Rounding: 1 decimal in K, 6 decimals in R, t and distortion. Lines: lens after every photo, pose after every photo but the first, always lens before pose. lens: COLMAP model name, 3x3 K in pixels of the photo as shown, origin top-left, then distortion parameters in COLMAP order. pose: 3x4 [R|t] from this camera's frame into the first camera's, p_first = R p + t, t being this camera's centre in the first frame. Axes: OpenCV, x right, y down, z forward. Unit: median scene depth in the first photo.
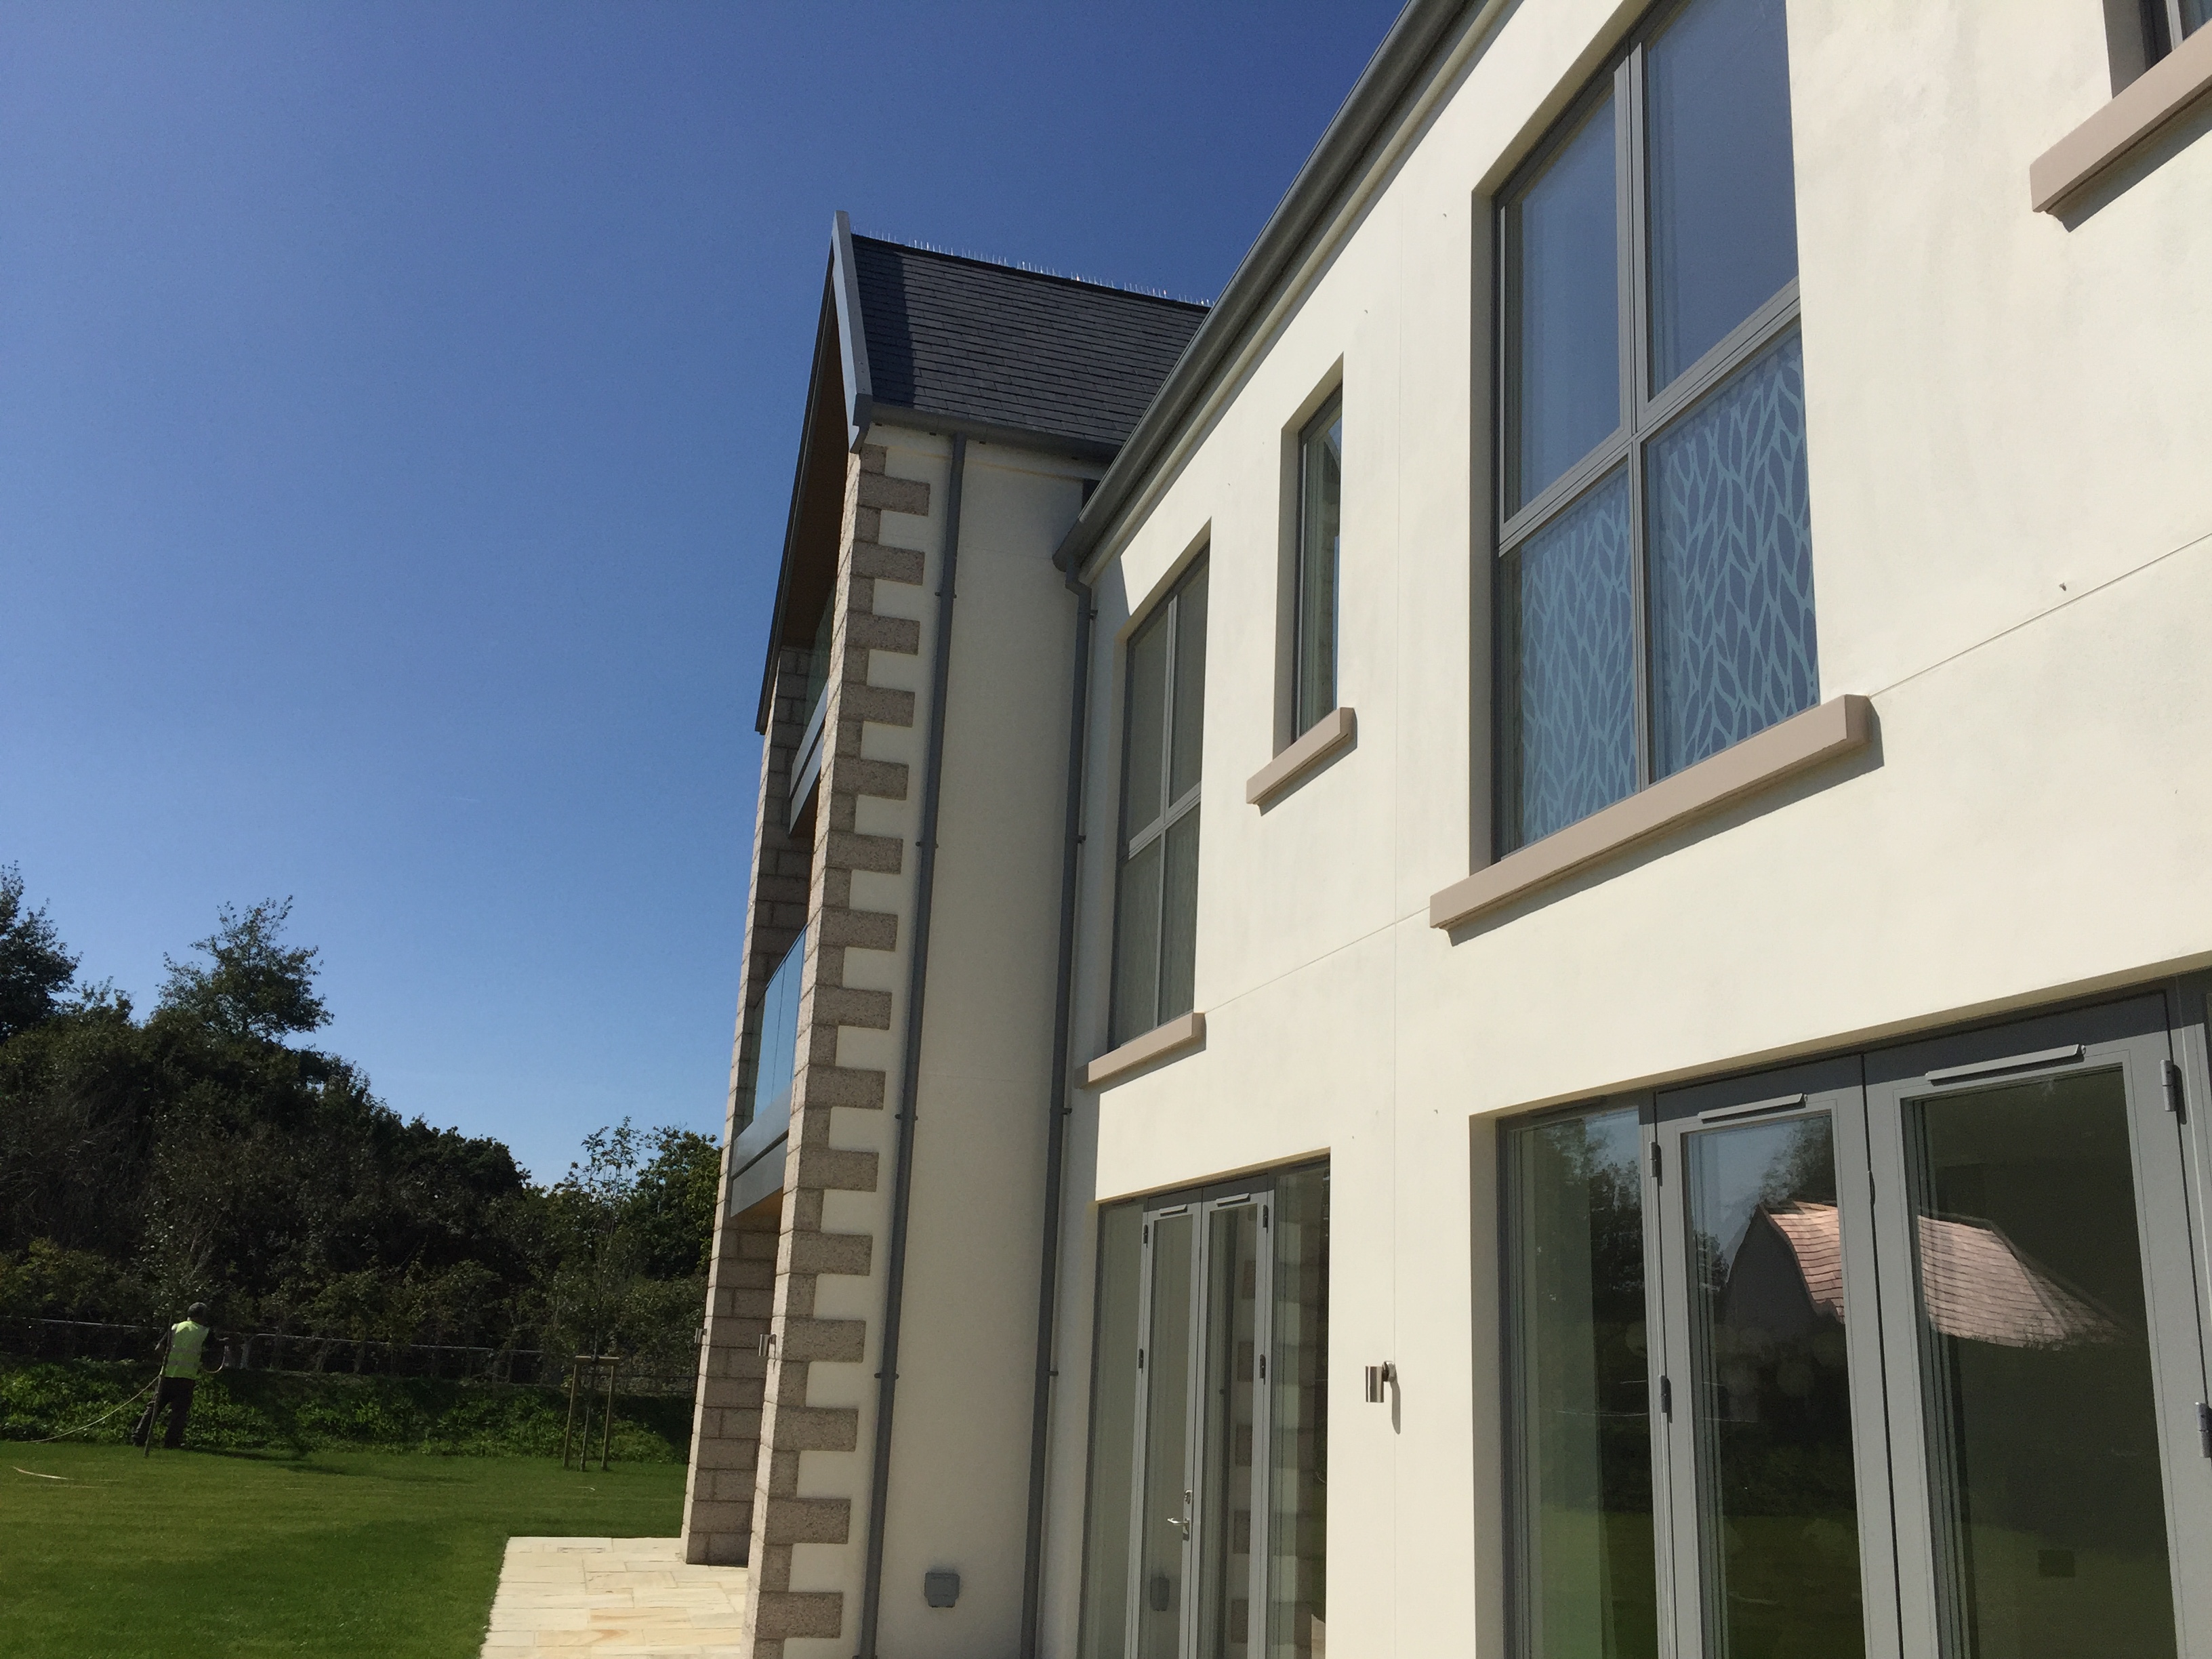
lens RADIAL K [[1868.8, 0, 1106.5], [0, 1868.8, 833.3], [0, 0, 1]] dist [0.001711, 0.000271]
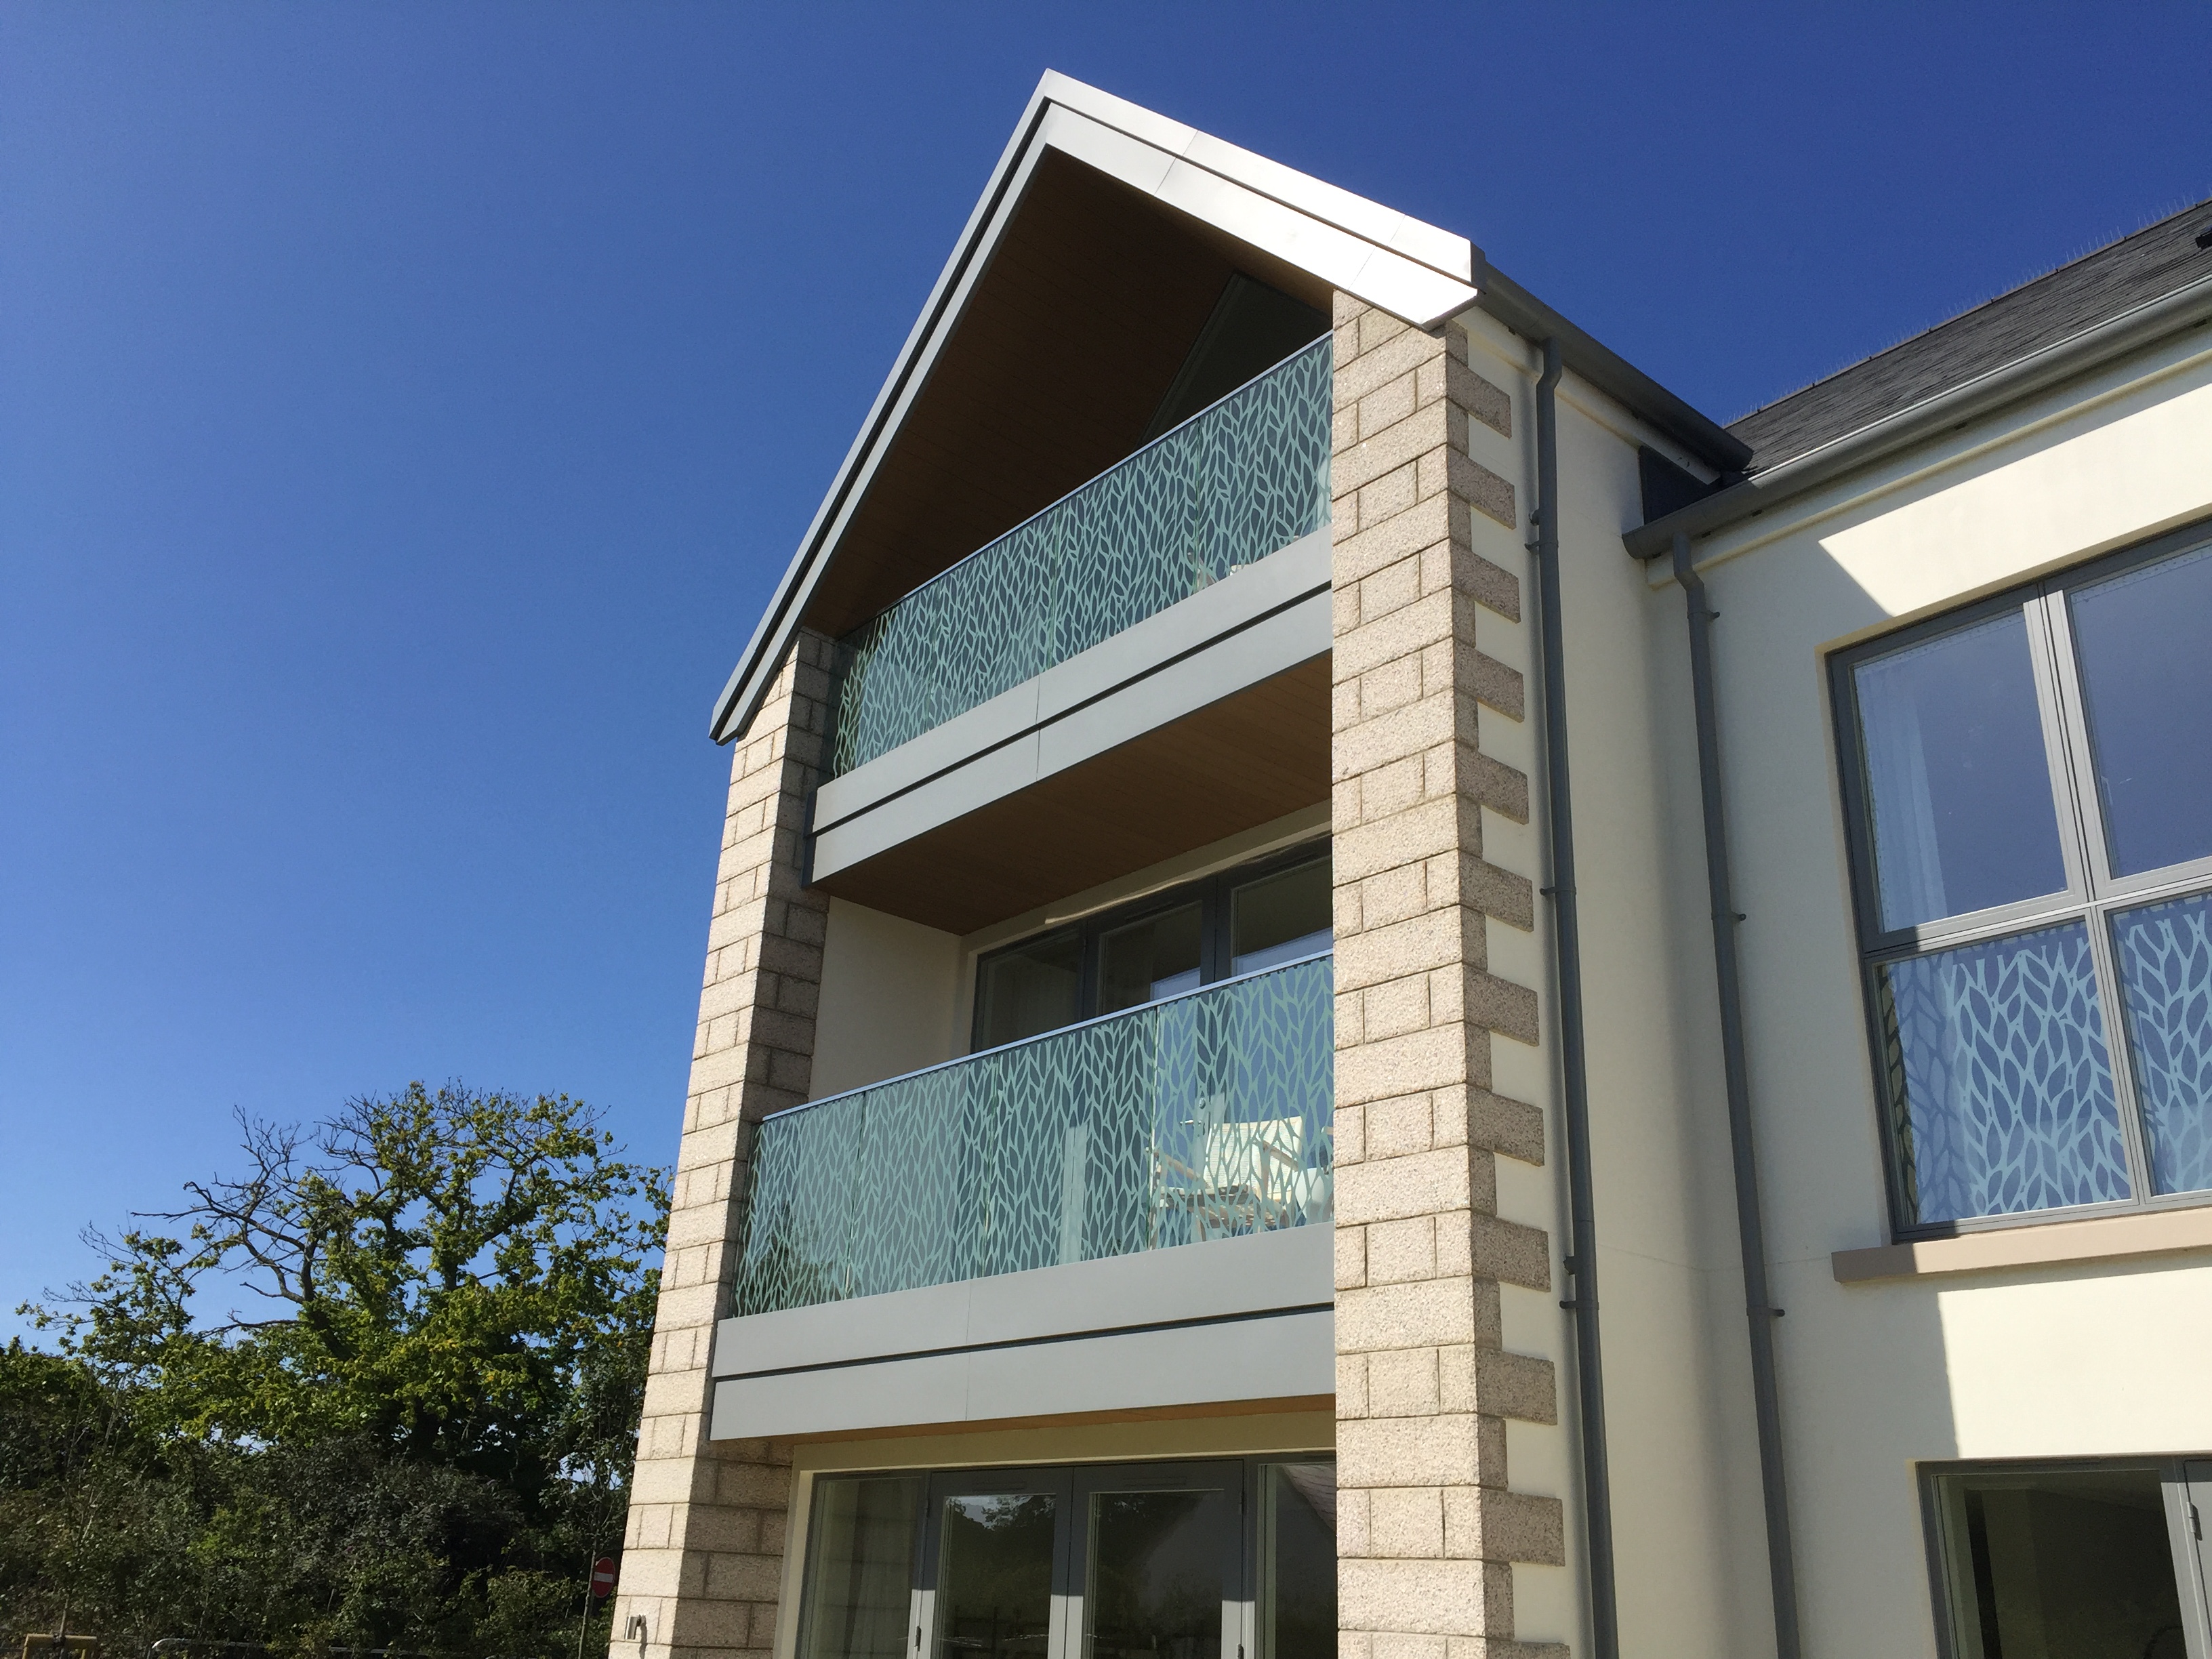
lens RADIAL K [[1868.8, 0, 1106.4], [0, 1868.8, 826.9], [0, 0, 1]] dist [0.001711, 0.000271]
pose [[0.903283, 0.167235, 0.395111, -0.521411], [-0.120248, 0.982676, -0.141022, 0.098022], [-0.411850, 0.079872, 0.907745, 0.462101]]
